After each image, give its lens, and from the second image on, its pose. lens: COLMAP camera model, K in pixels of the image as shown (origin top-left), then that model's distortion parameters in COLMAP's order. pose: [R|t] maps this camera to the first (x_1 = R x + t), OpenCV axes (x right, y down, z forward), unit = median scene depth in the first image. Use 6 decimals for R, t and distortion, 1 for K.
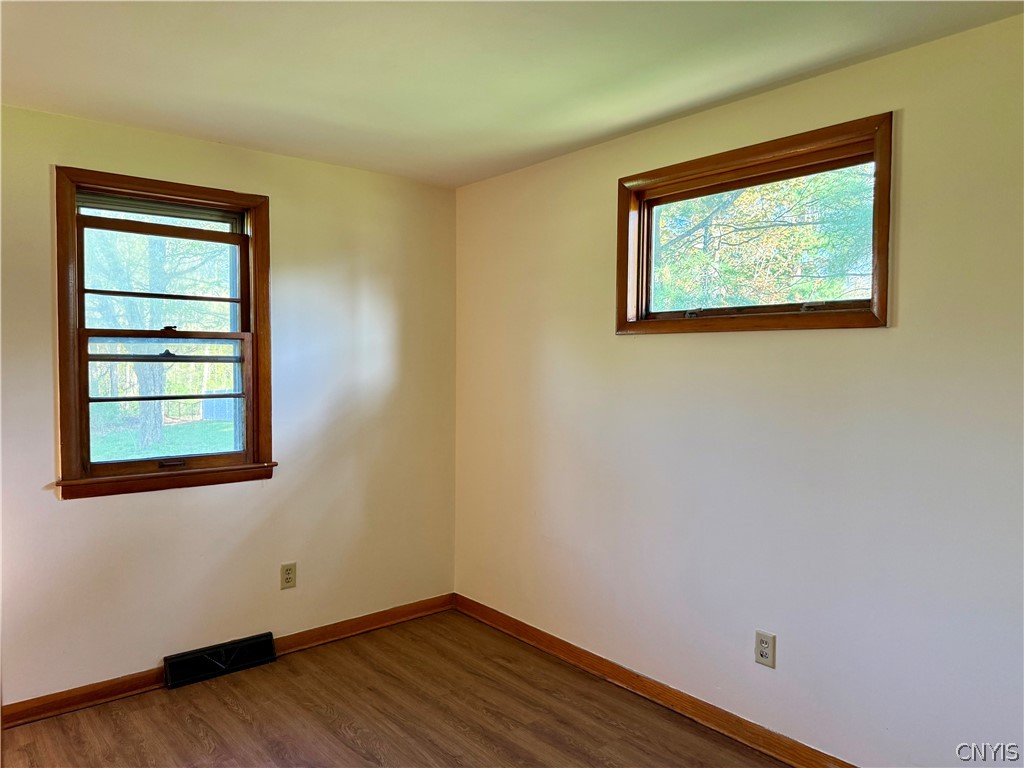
lens RADIAL K [[712.3, 0, 502.6], [0, 712.3, 383.1], [0, 0, 1]] dist [0.059862, -0.073915]
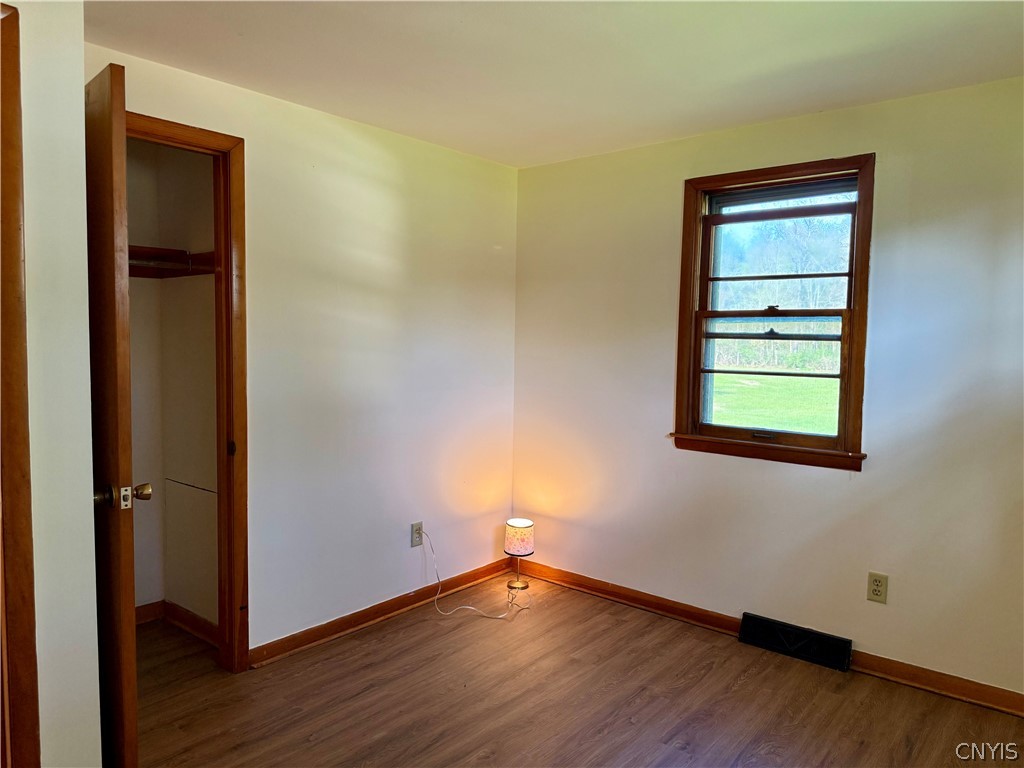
lens RADIAL K [[712.3, 0, 511.8], [0, 712.3, 378.5], [0, 0, 1]] dist [0.059862, -0.073915]
pose [[0.215442, 0.062129, -0.974538, 0.486907], [-0.051075, 0.997325, 0.052290, -0.008412], [0.975180, 0.038509, 0.218039, 0.407373]]
